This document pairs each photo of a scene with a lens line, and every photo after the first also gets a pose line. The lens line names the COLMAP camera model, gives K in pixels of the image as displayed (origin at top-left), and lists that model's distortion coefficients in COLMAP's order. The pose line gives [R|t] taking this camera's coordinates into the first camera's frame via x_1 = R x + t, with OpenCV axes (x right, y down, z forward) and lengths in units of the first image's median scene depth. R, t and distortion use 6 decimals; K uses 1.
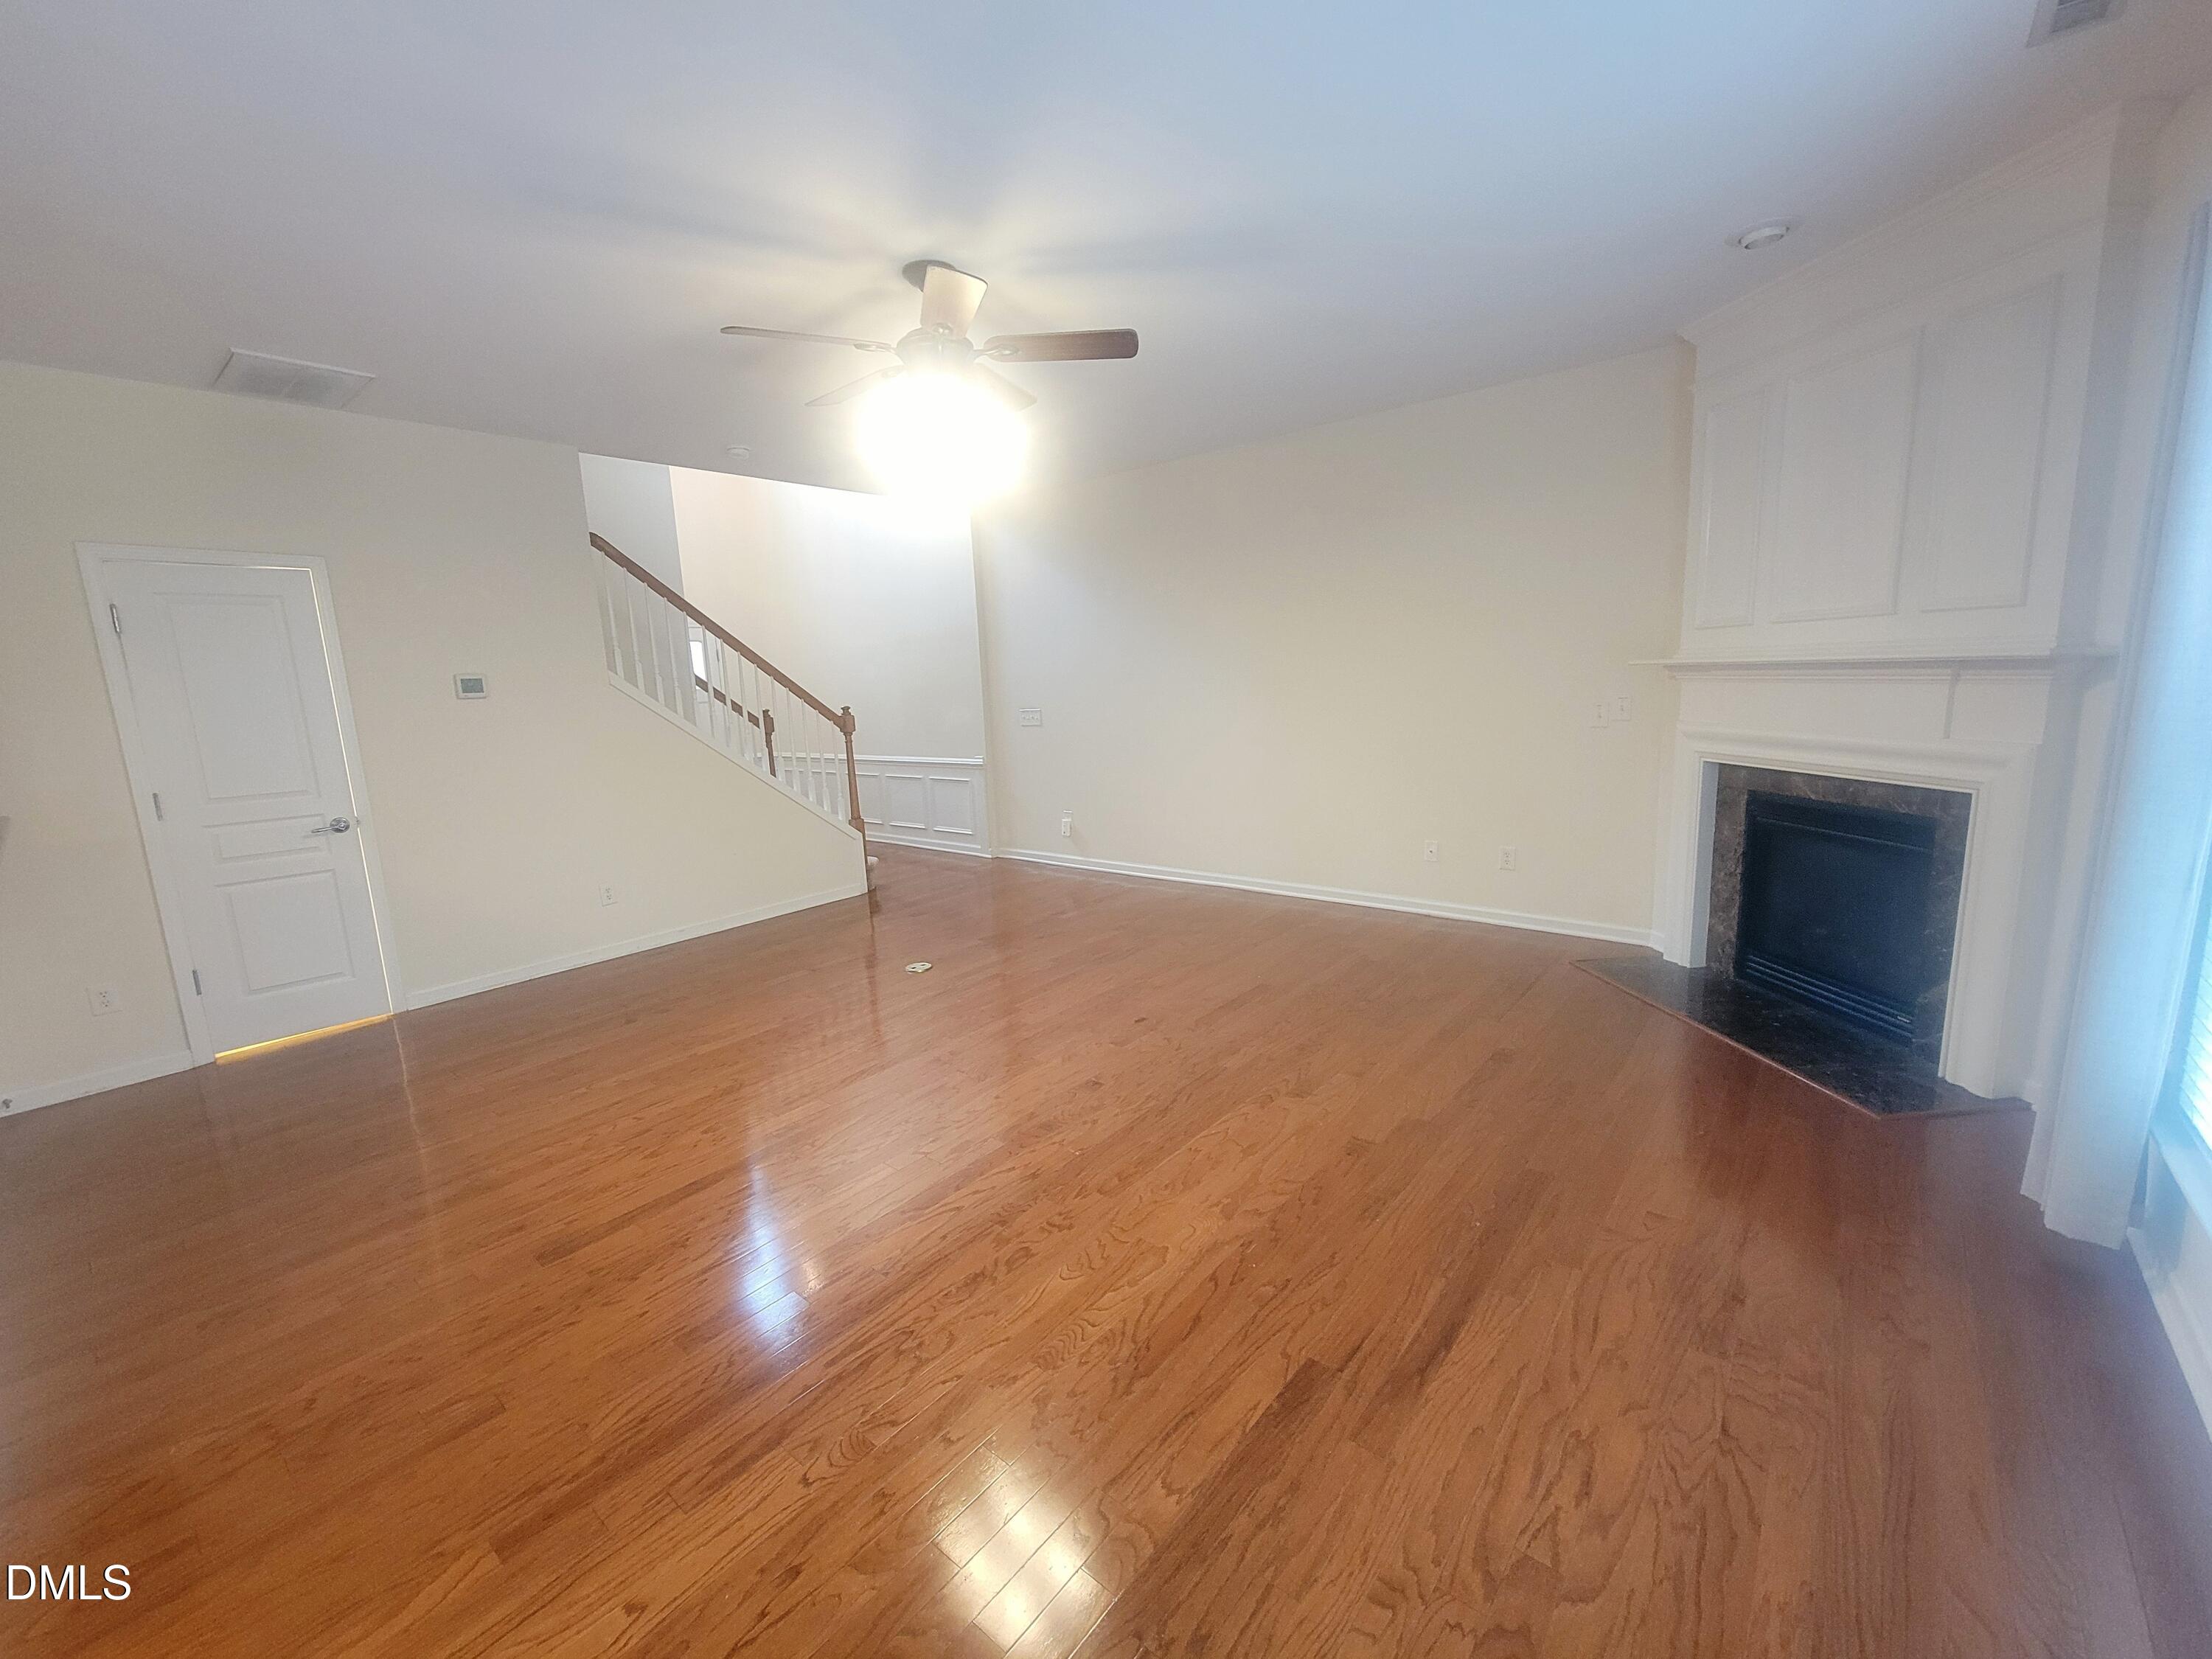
lens RADIAL K [[899.9, 0, 1113.8], [0, 899.9, 823.1], [0, 0, 1]] dist [0.001707, 0.000497]
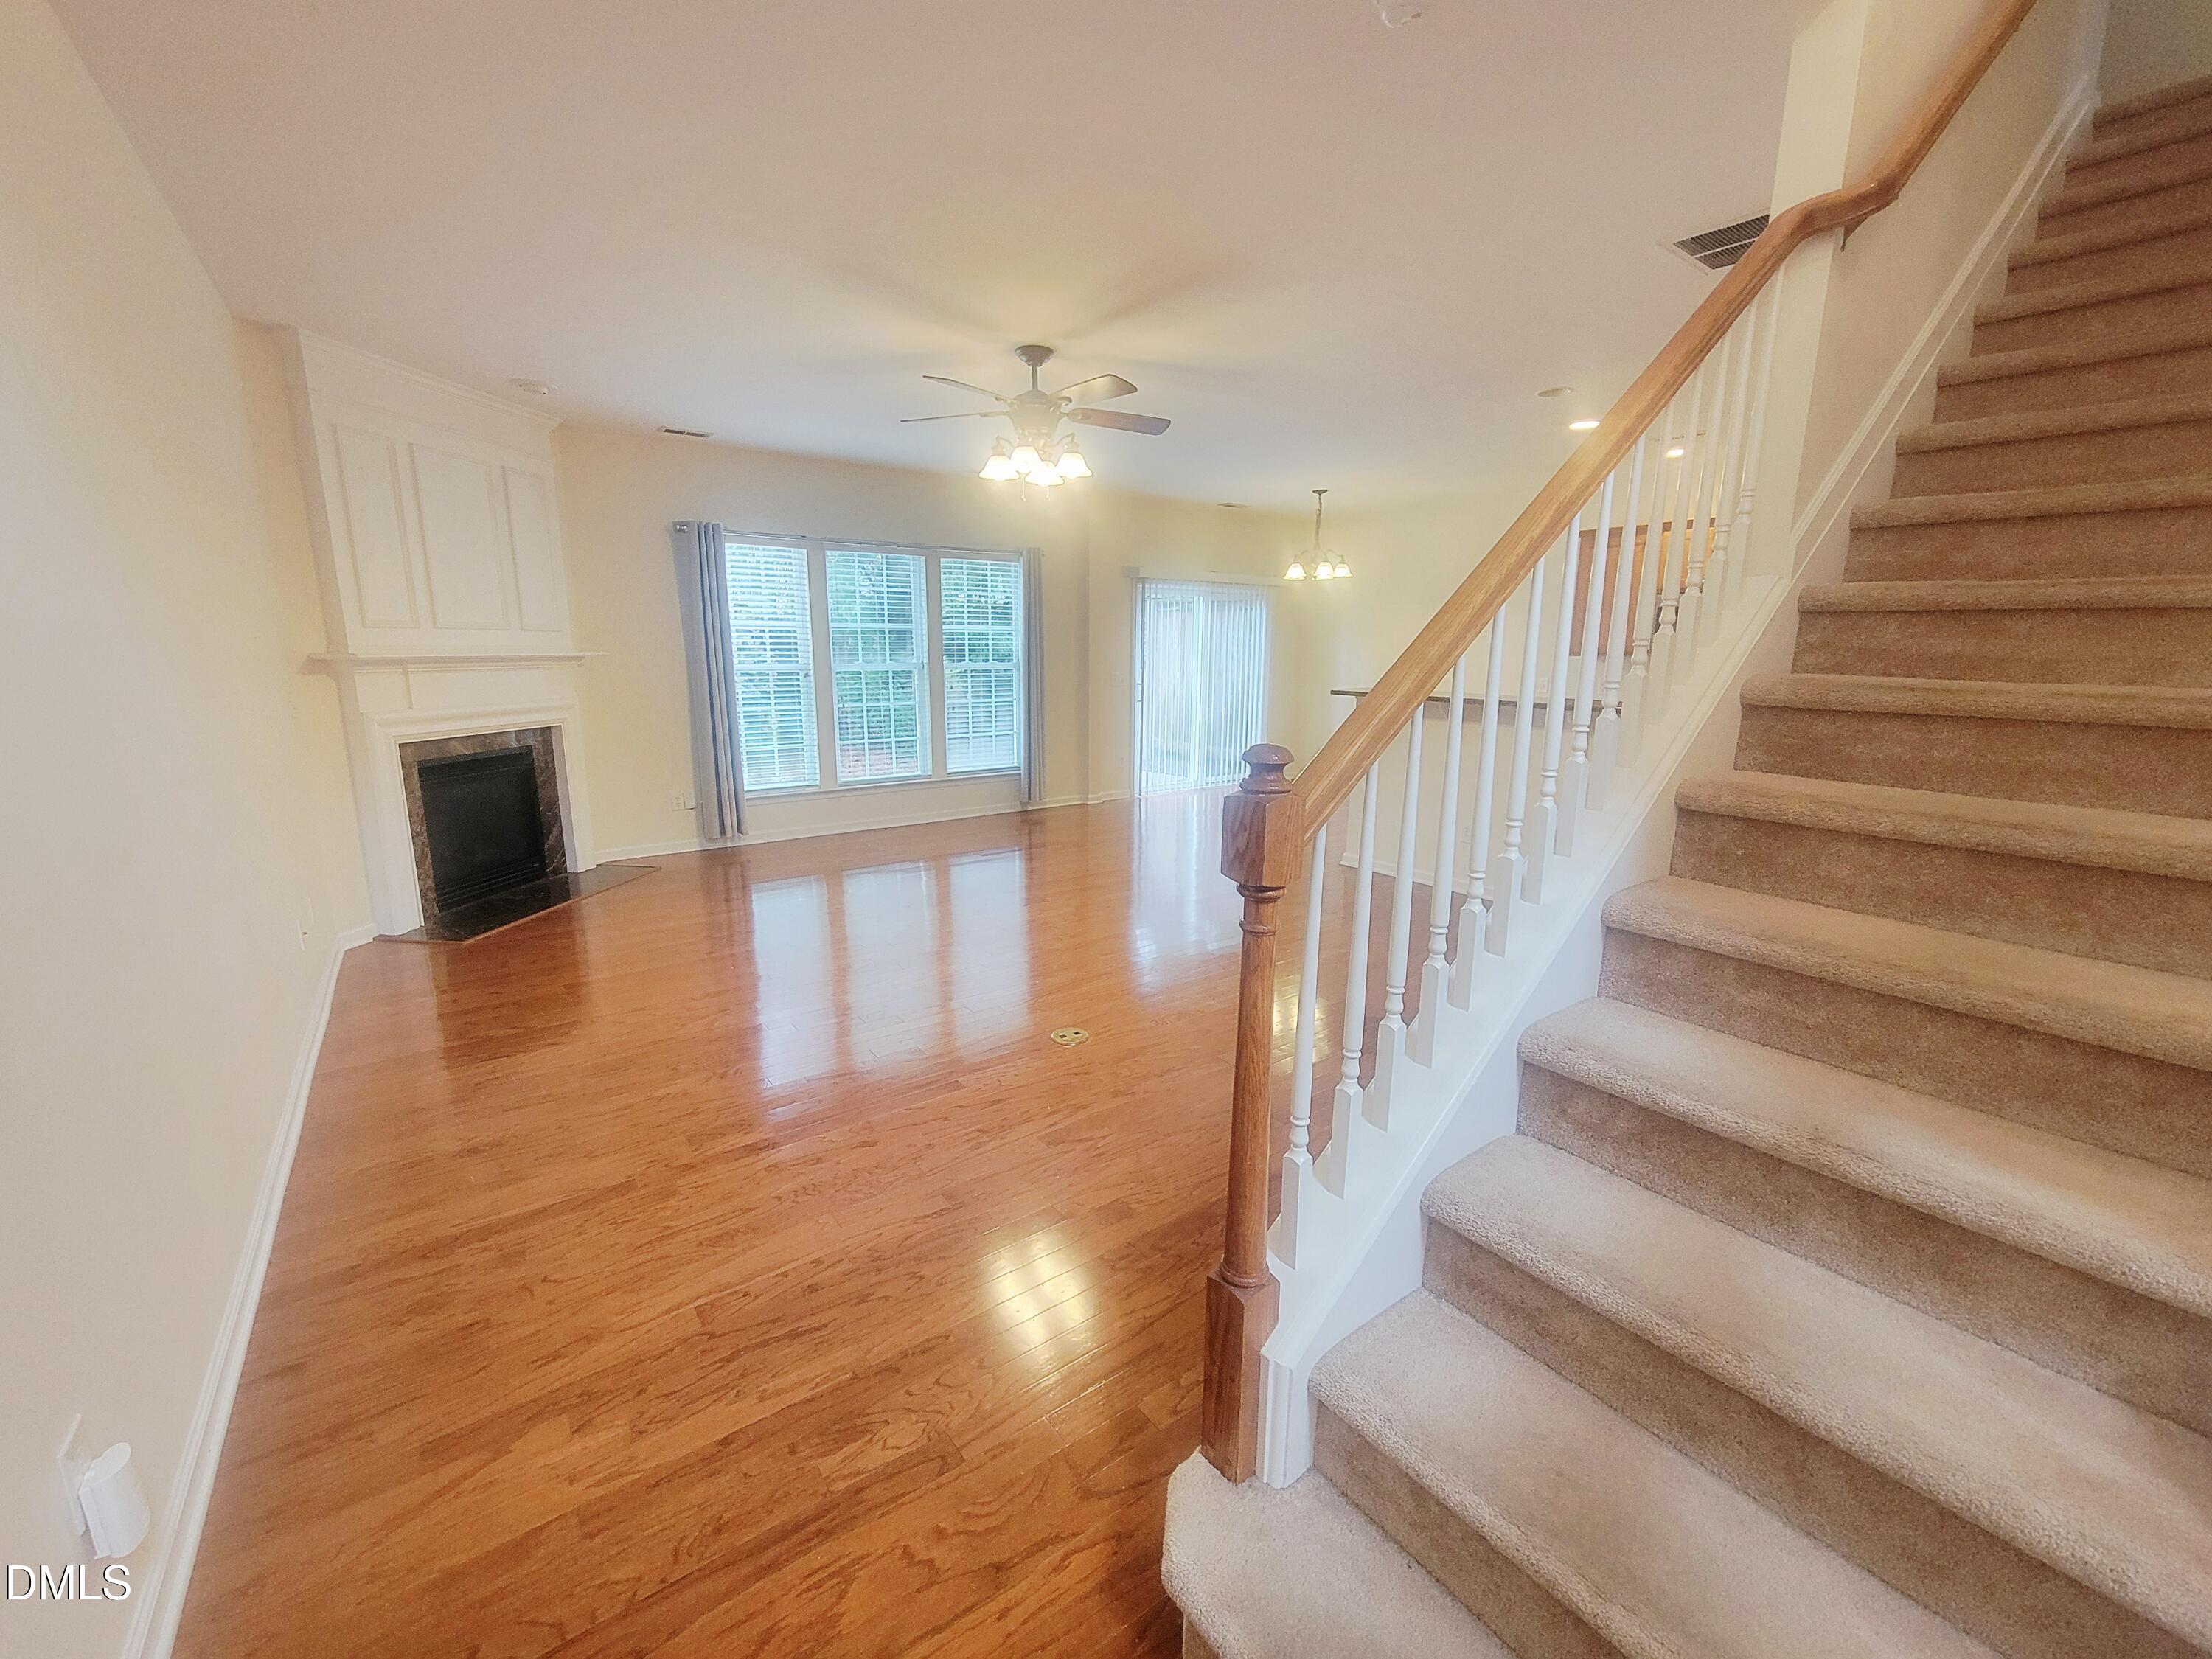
lens RADIAL K [[899.9, 0, 1094.5], [0, 899.9, 835.5], [0, 0, 1]] dist [0.001707, 0.000497]
pose [[-0.971452, -0.017374, 0.236600, -0.532534], [0.067776, 0.935424, 0.346970, -0.330383], [-0.227349, 0.353101, -0.907542, 2.089721]]
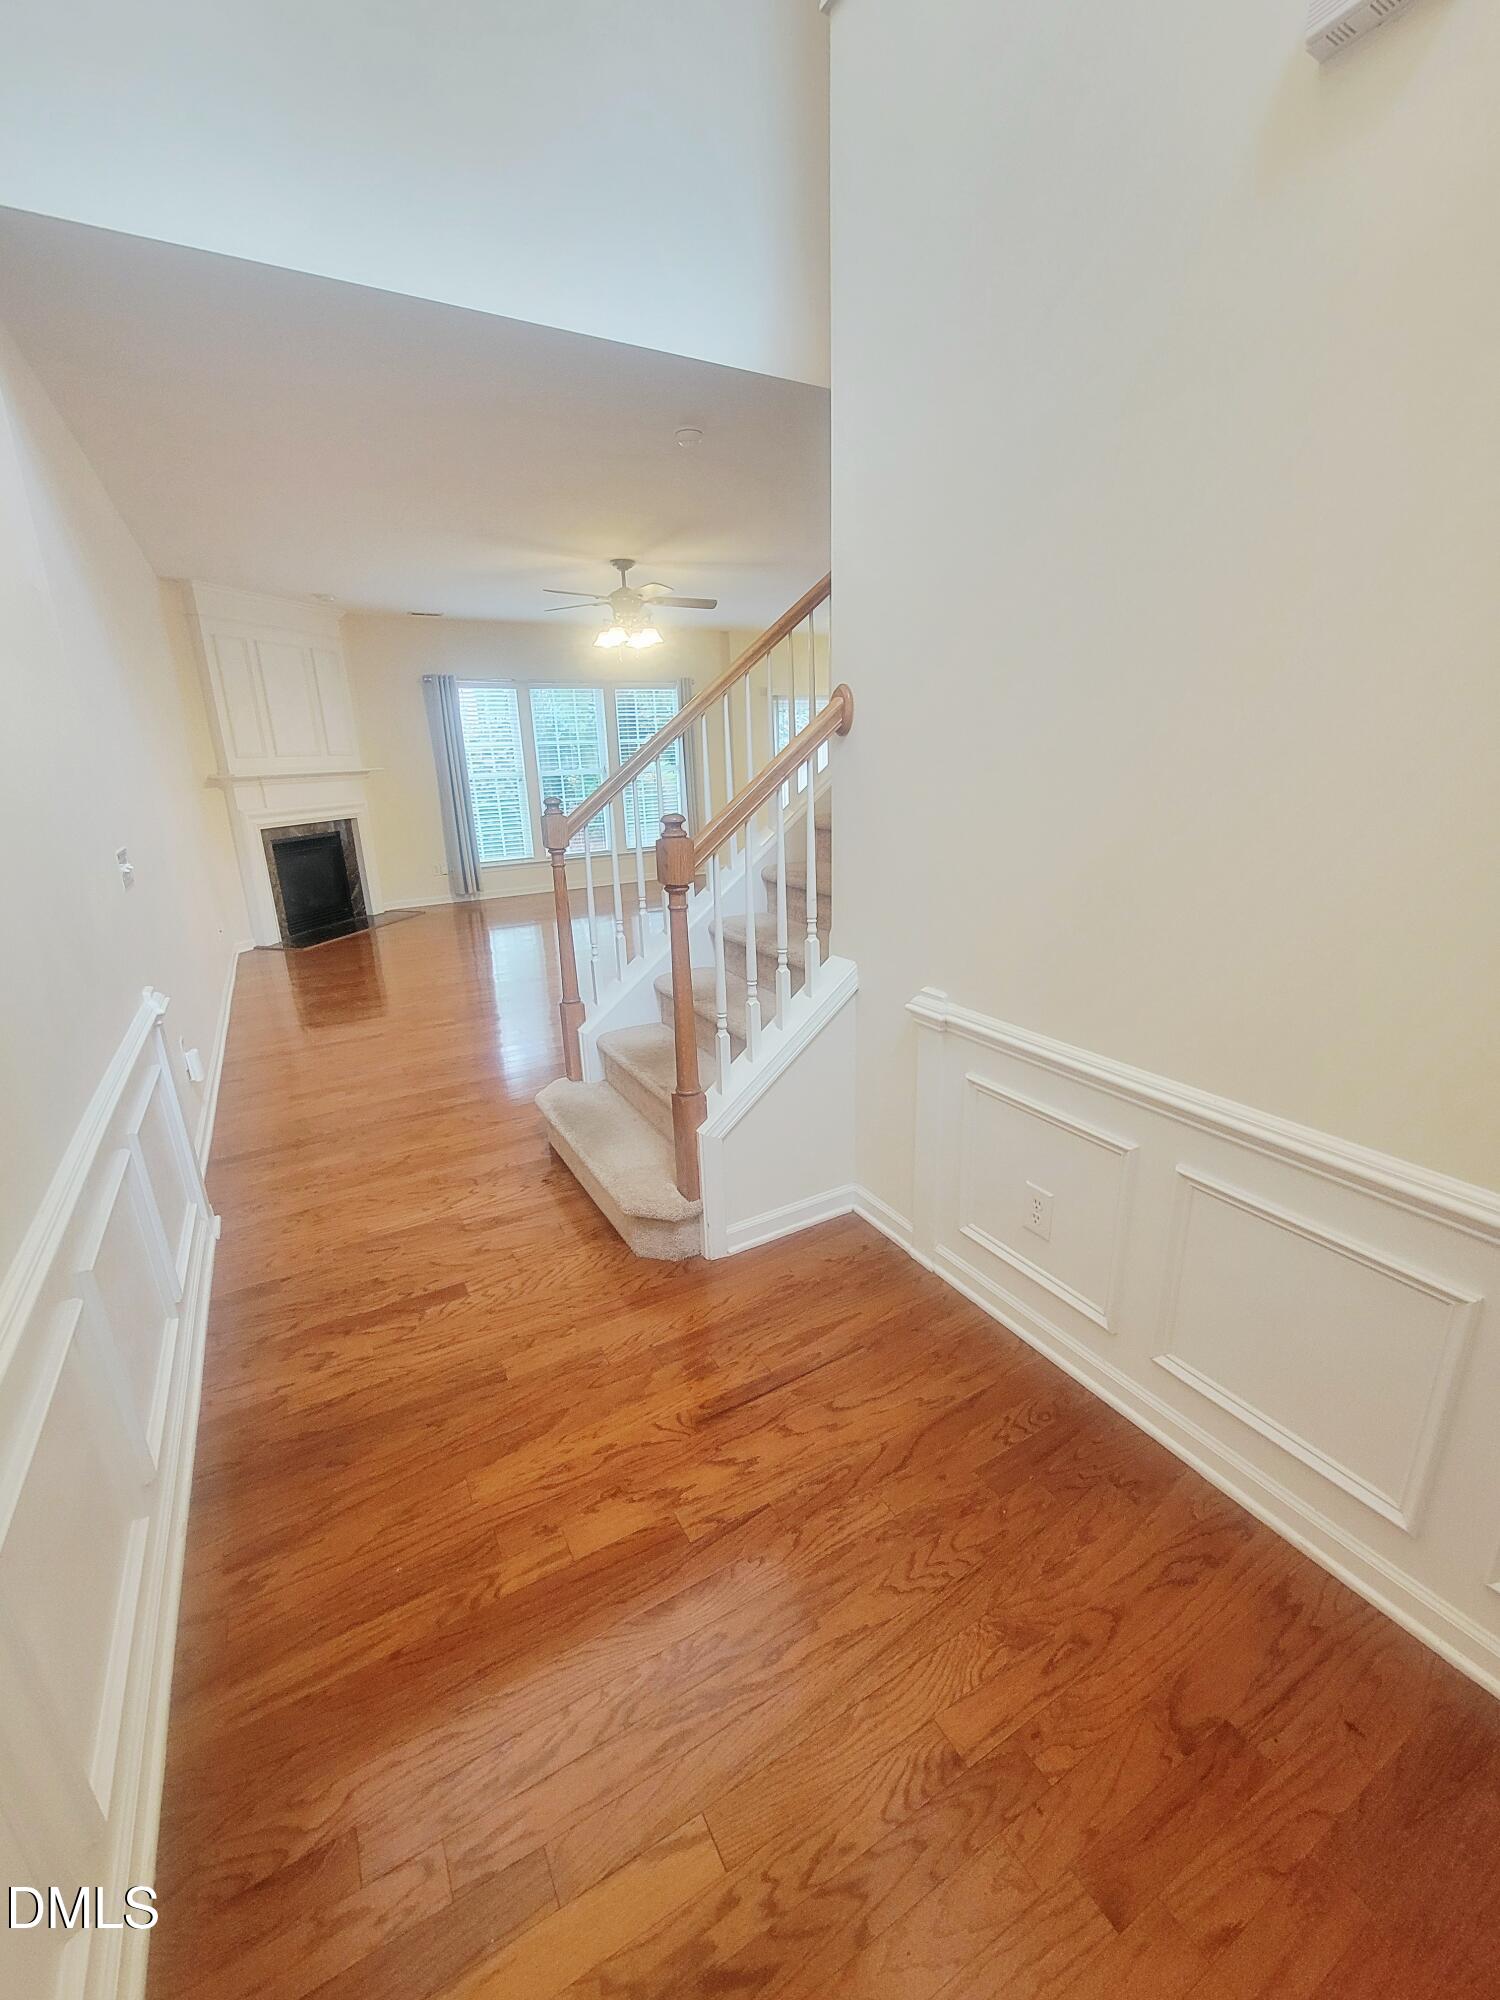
lens RADIAL K [[813.7, 0, 751.9], [0, 813.7, 997.2], [0, 0, 1]] dist [0.001707, 0.000497]
pose [[-0.937358, -0.039675, 0.346102, -1.017124], [0.116853, 0.900127, 0.419662, -0.386142], [-0.328185, 0.433816, -0.839105, 2.497131]]
